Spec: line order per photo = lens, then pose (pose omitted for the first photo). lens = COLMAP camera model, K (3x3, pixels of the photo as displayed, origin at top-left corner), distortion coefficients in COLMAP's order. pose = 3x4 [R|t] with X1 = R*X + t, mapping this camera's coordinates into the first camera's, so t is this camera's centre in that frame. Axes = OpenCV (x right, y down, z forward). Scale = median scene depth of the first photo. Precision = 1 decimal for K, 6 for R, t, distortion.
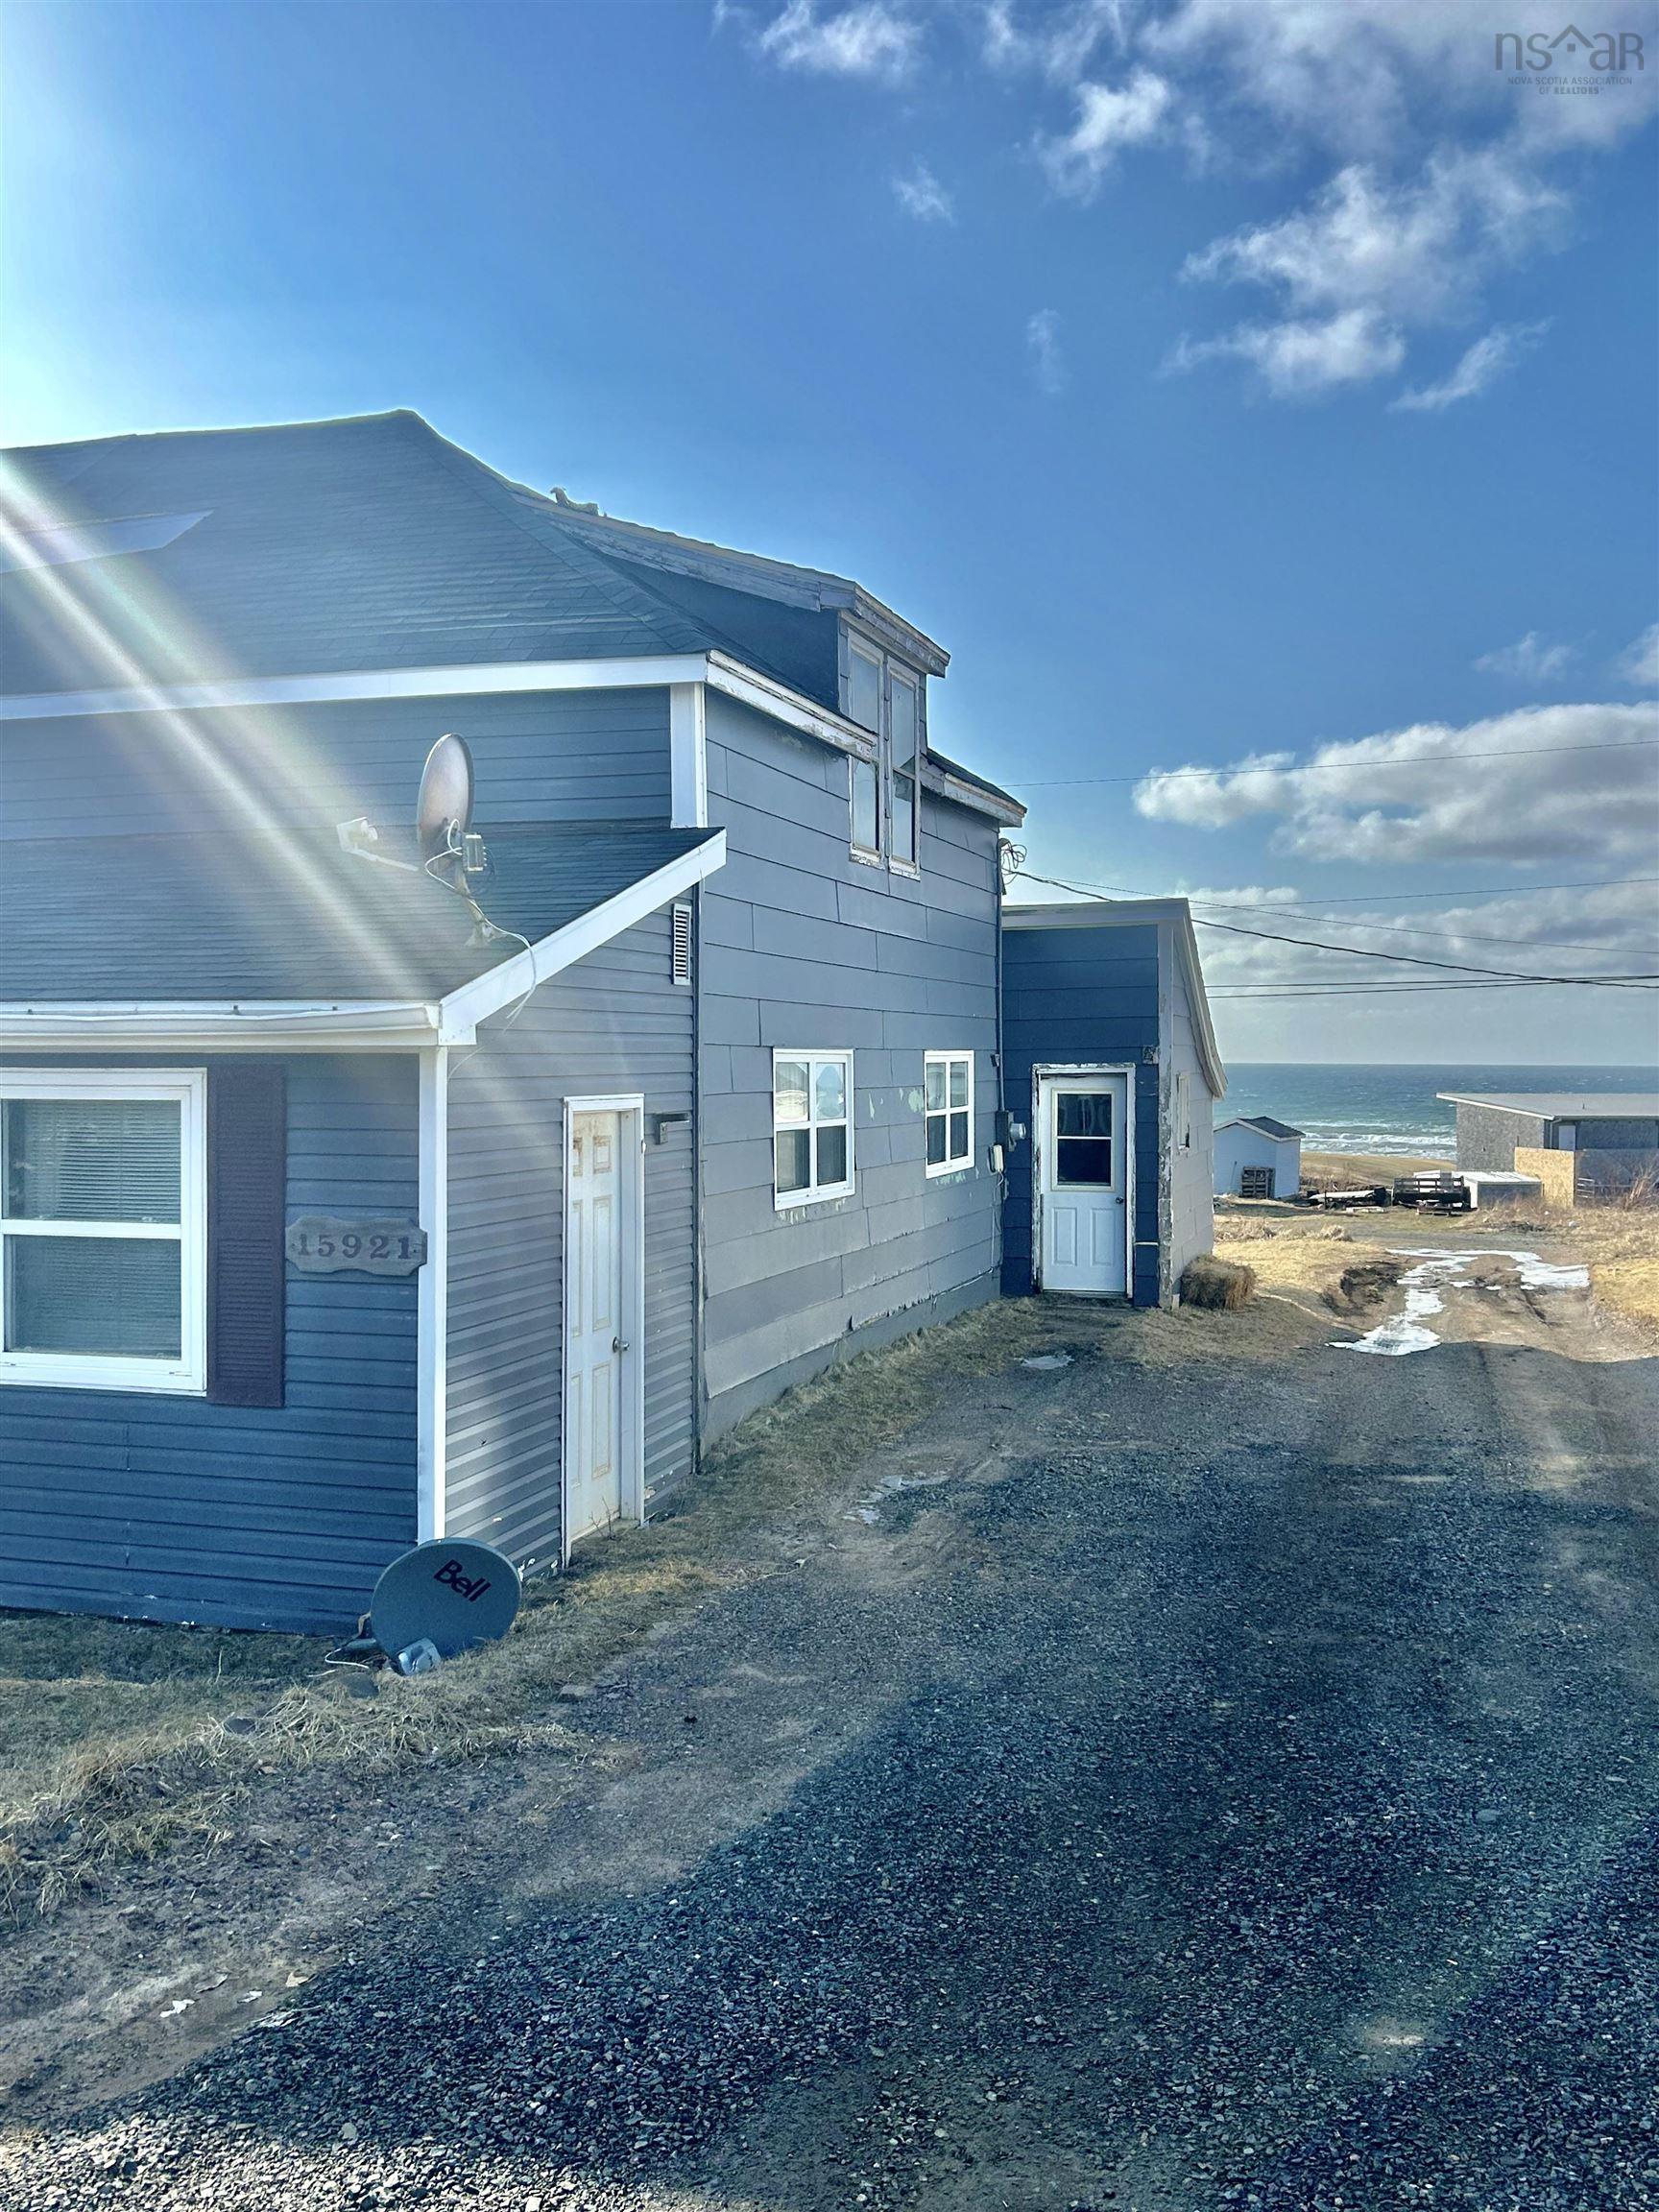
lens RADIAL K [[2007.0, 0, 878.6], [0, 2007.0, 1111.4], [0, 0, 1]] dist [0.083061, 0.002401]
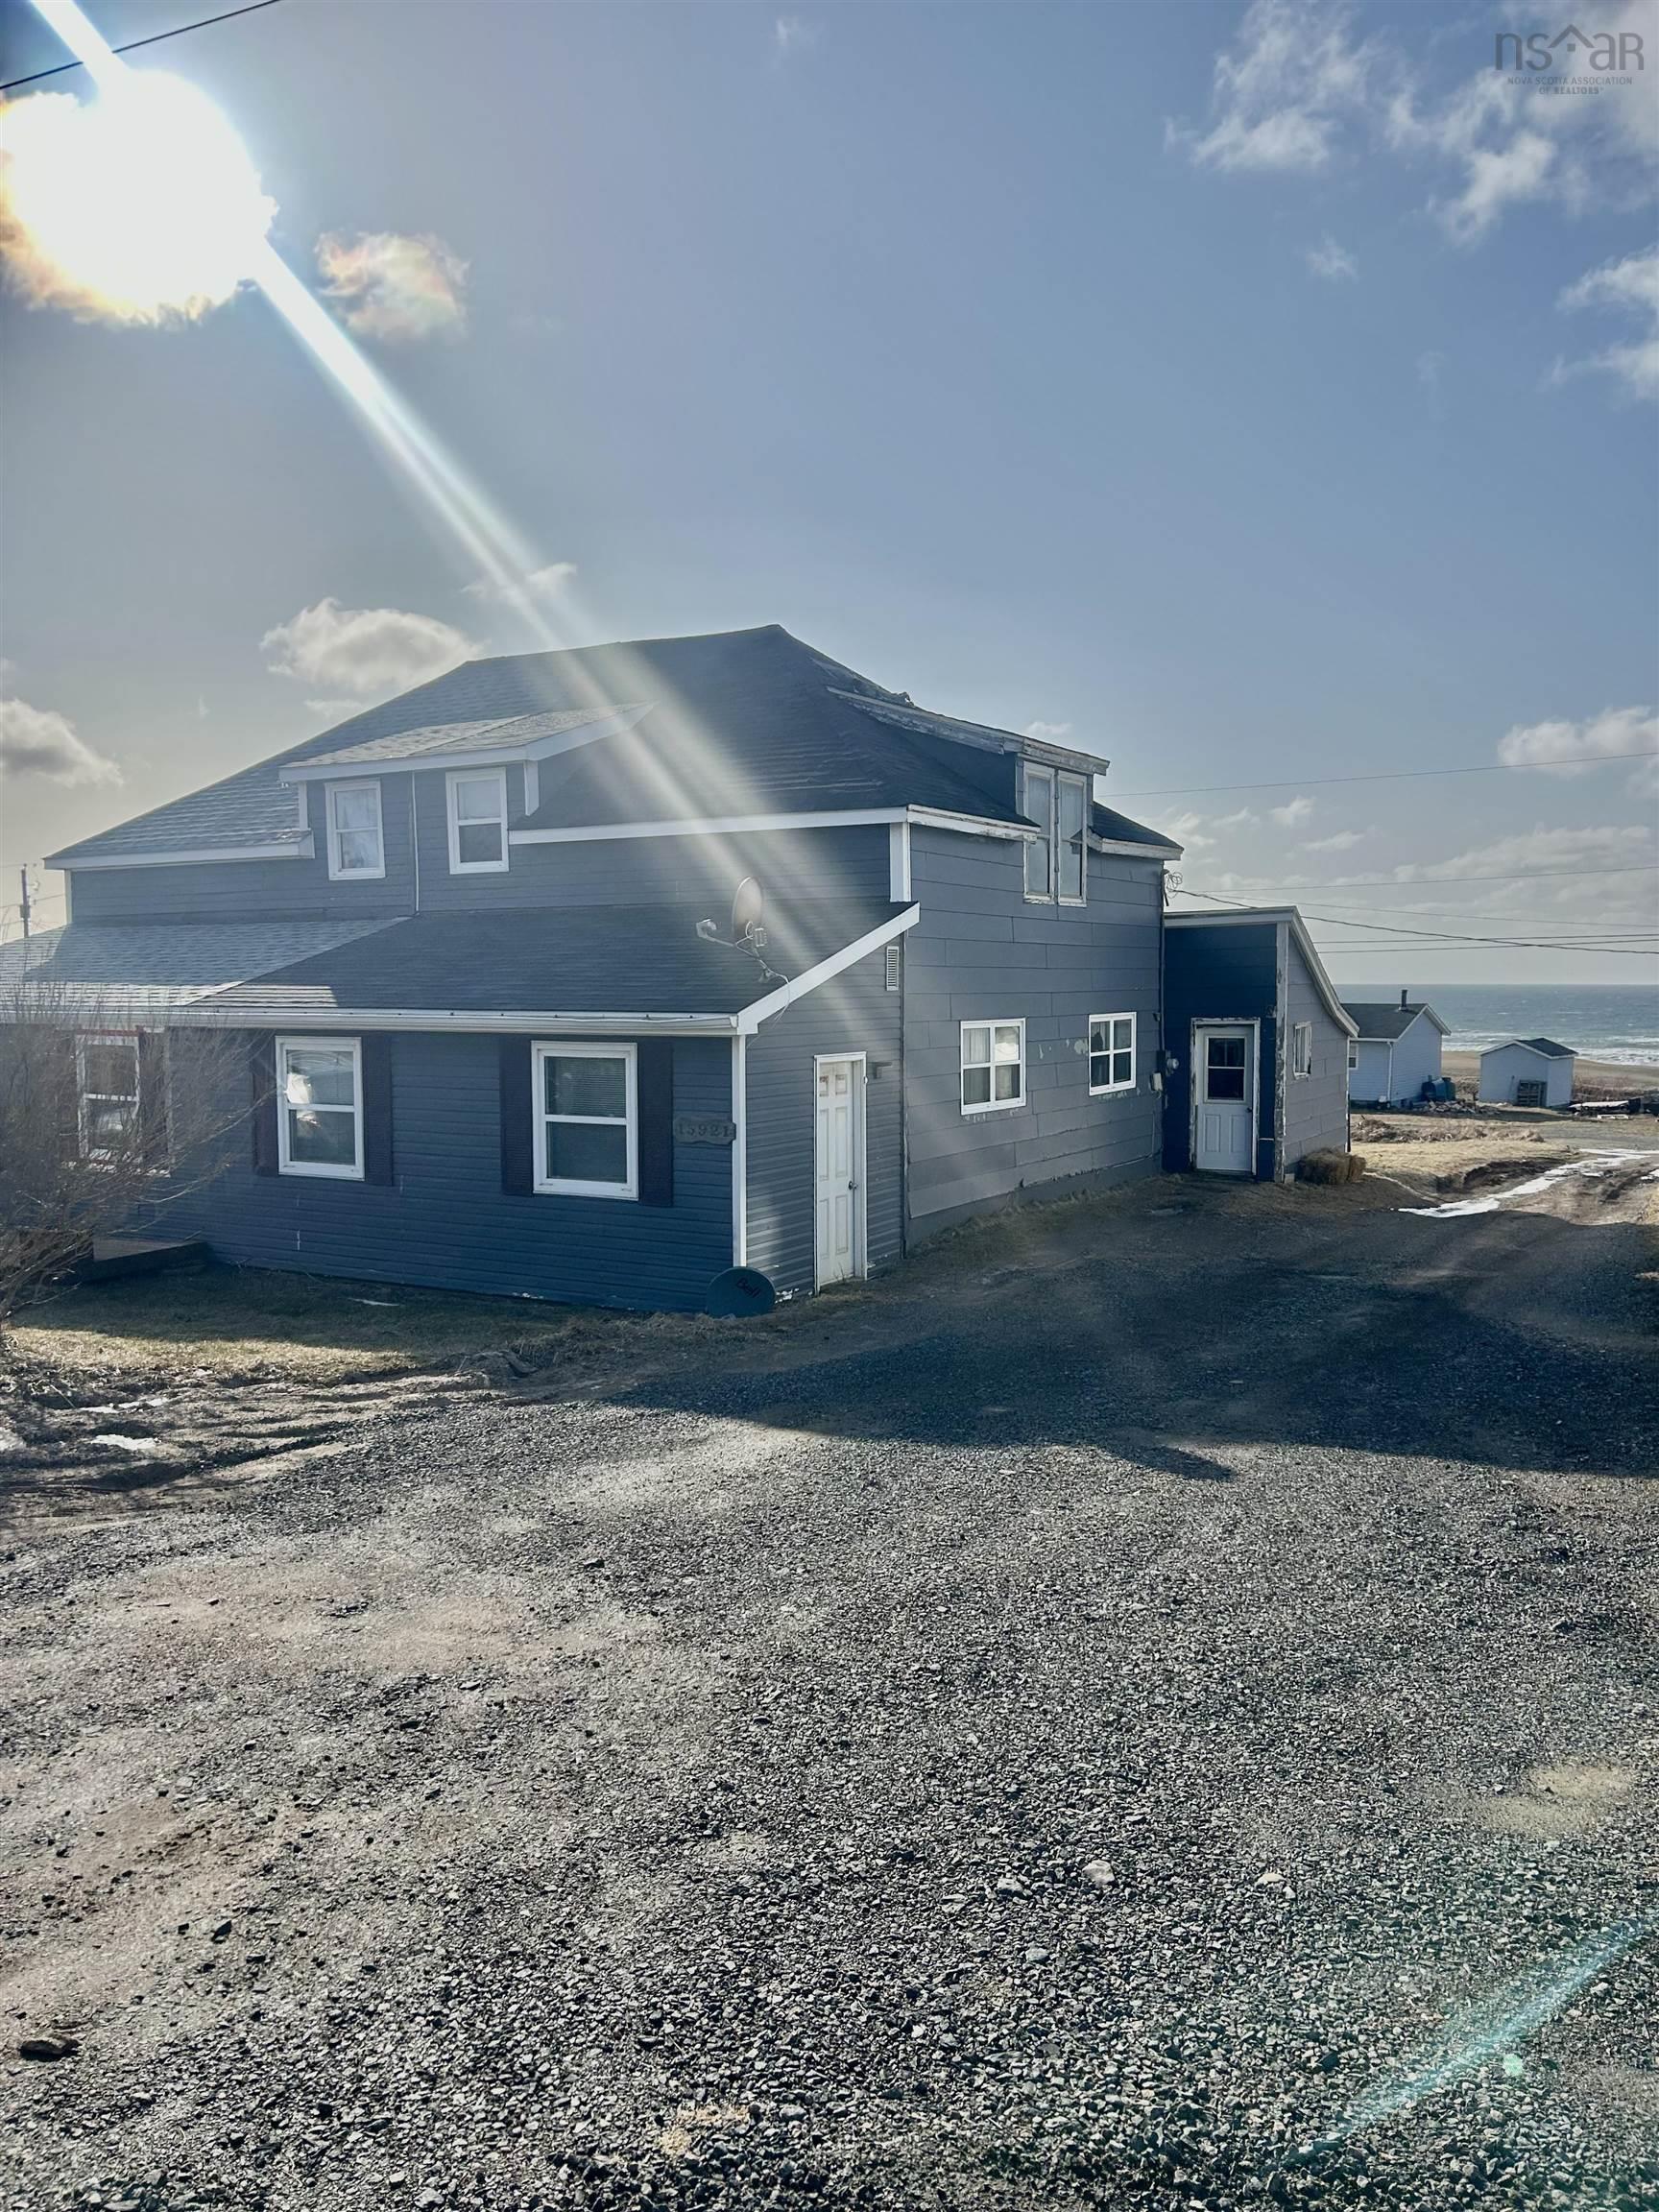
lens RADIAL K [[1650.9, 0, 873.6], [0, 1650.9, 1164.6], [0, 0, 1]] dist [0.000142, -0.023846]
pose [[0.974176, 0.020026, -0.224899, 0.218283], [-0.001416, 0.996581, 0.082607, -0.028401], [0.225785, -0.080155, 0.970874, -0.451351]]
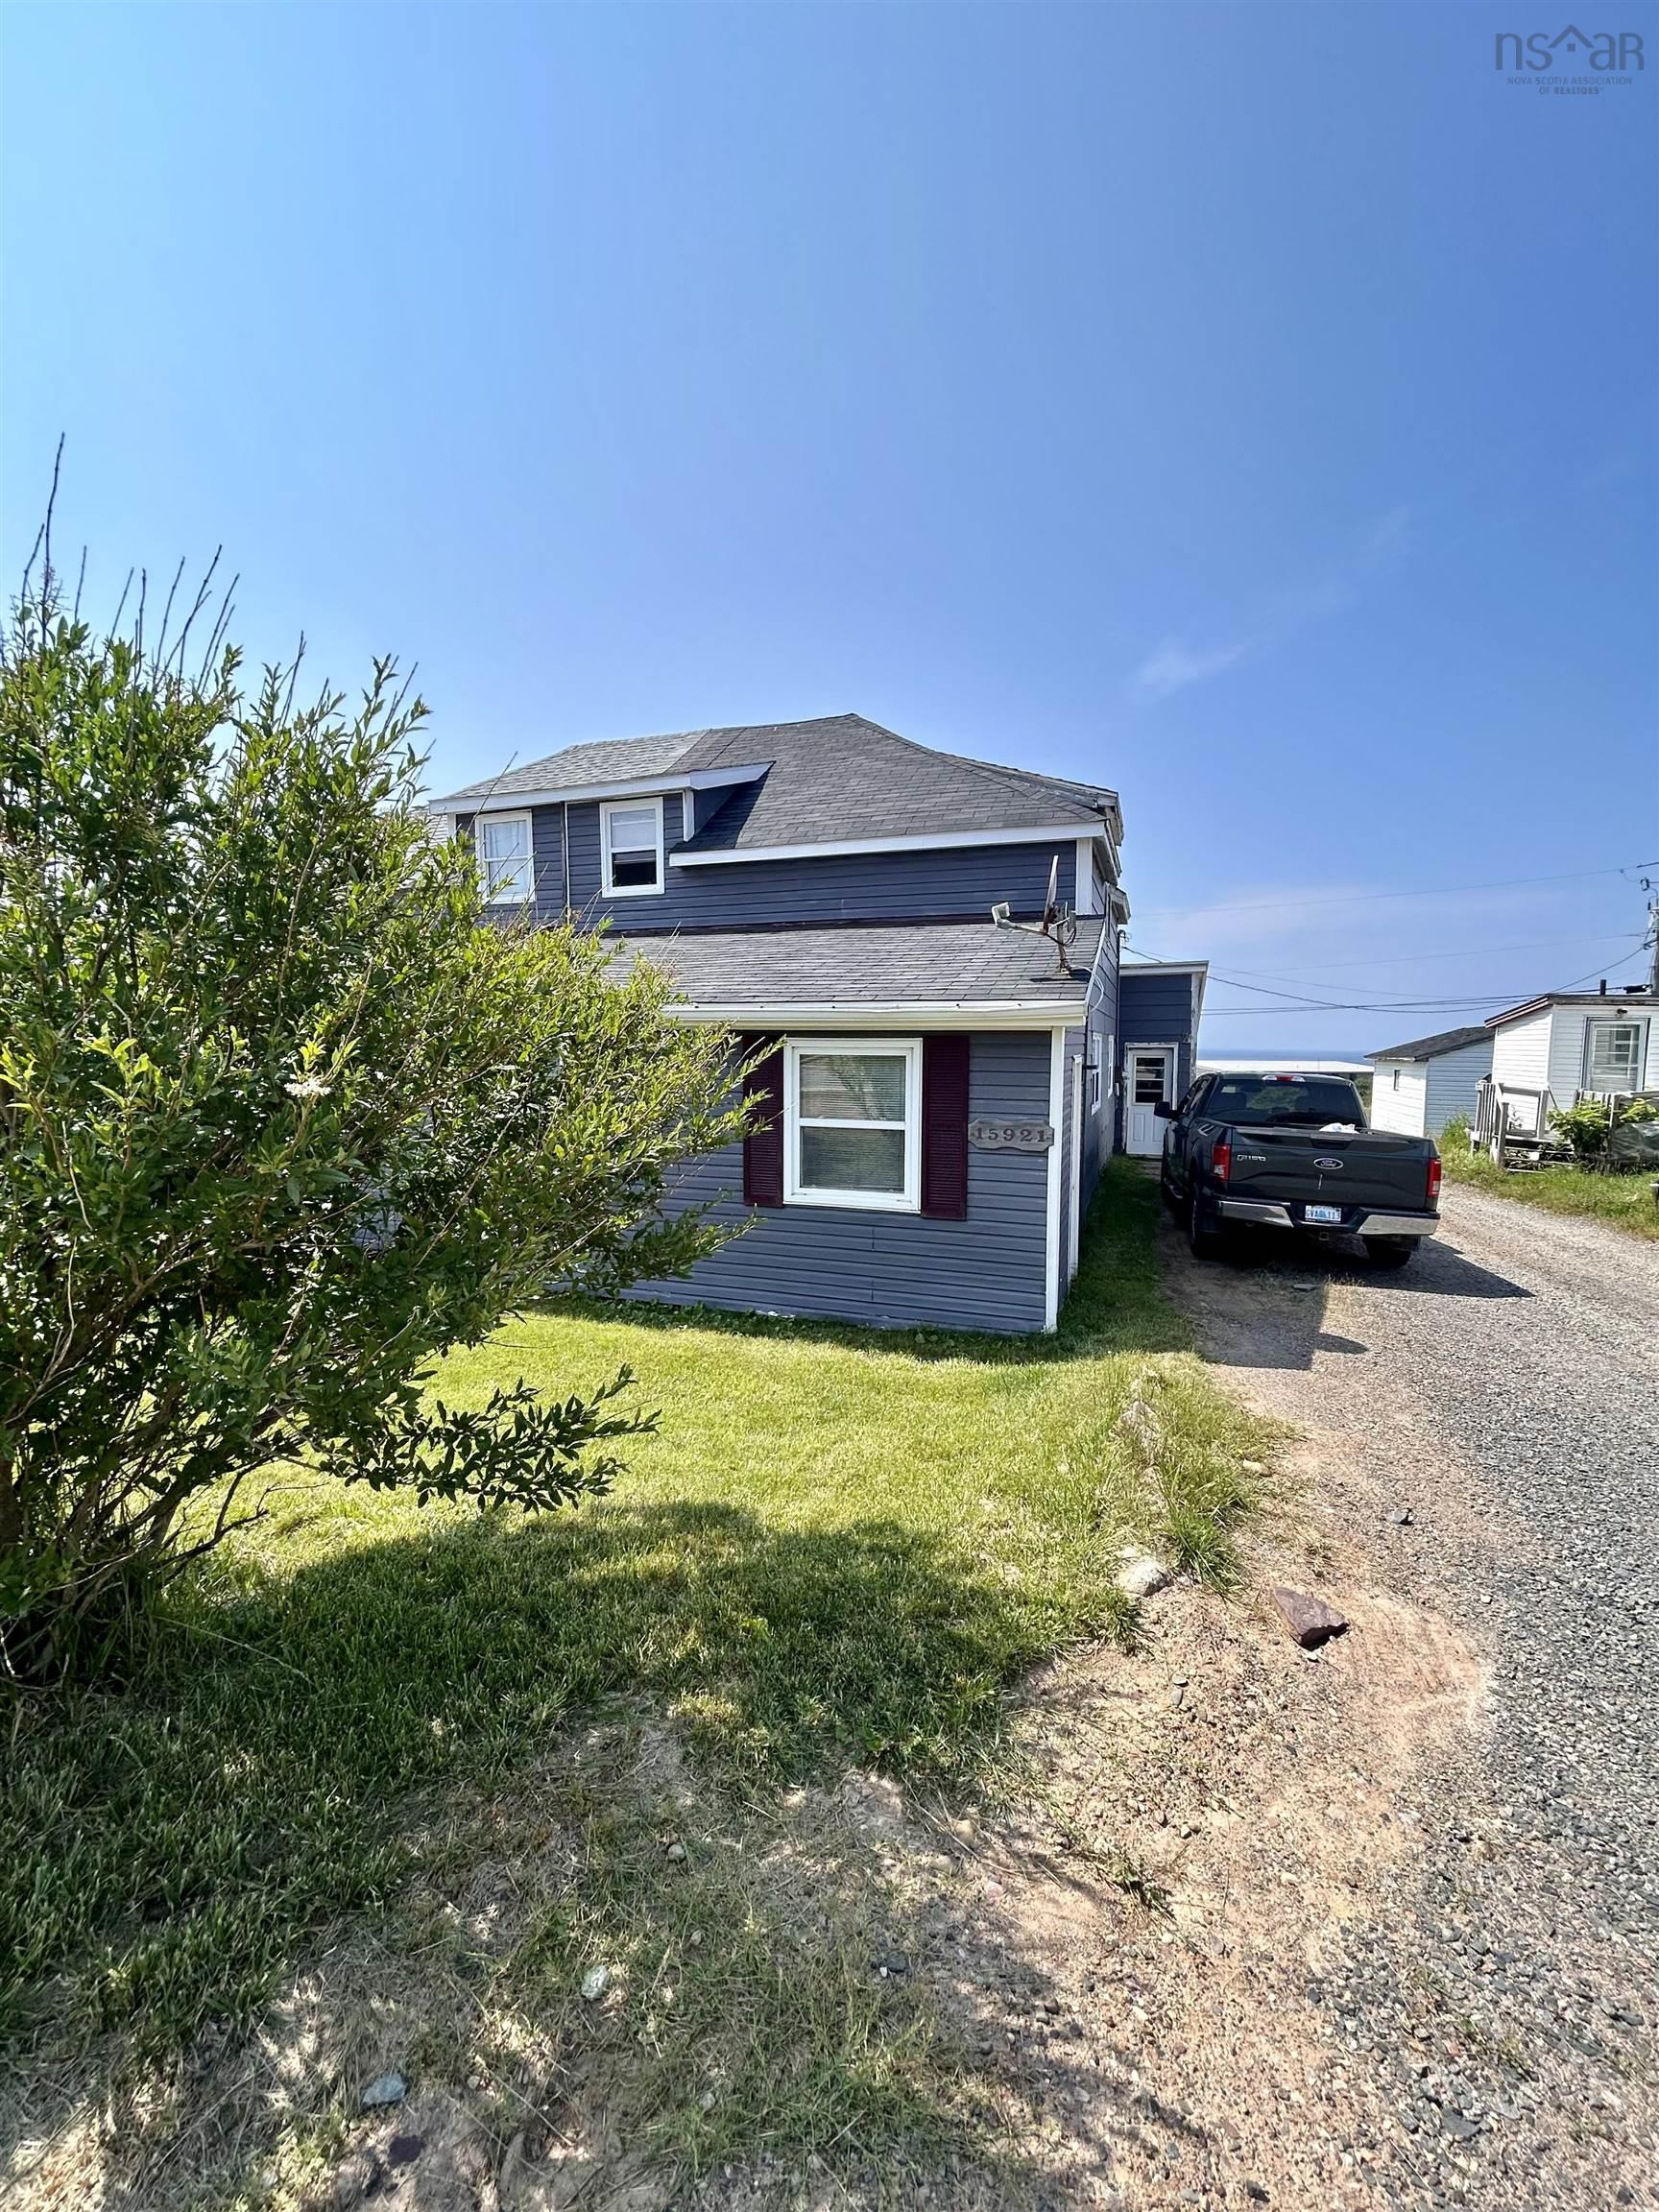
lens RADIAL K [[902.7, 0, 836.0], [0, 902.7, 1107.0], [0, 0, 1]] dist [0.001058, -0.000423]
pose [[0.998031, 0.009063, -0.062064, -0.273057], [-0.006307, 0.998991, 0.044461, 0.004025], [0.062404, -0.043982, 0.997081, 0.125121]]
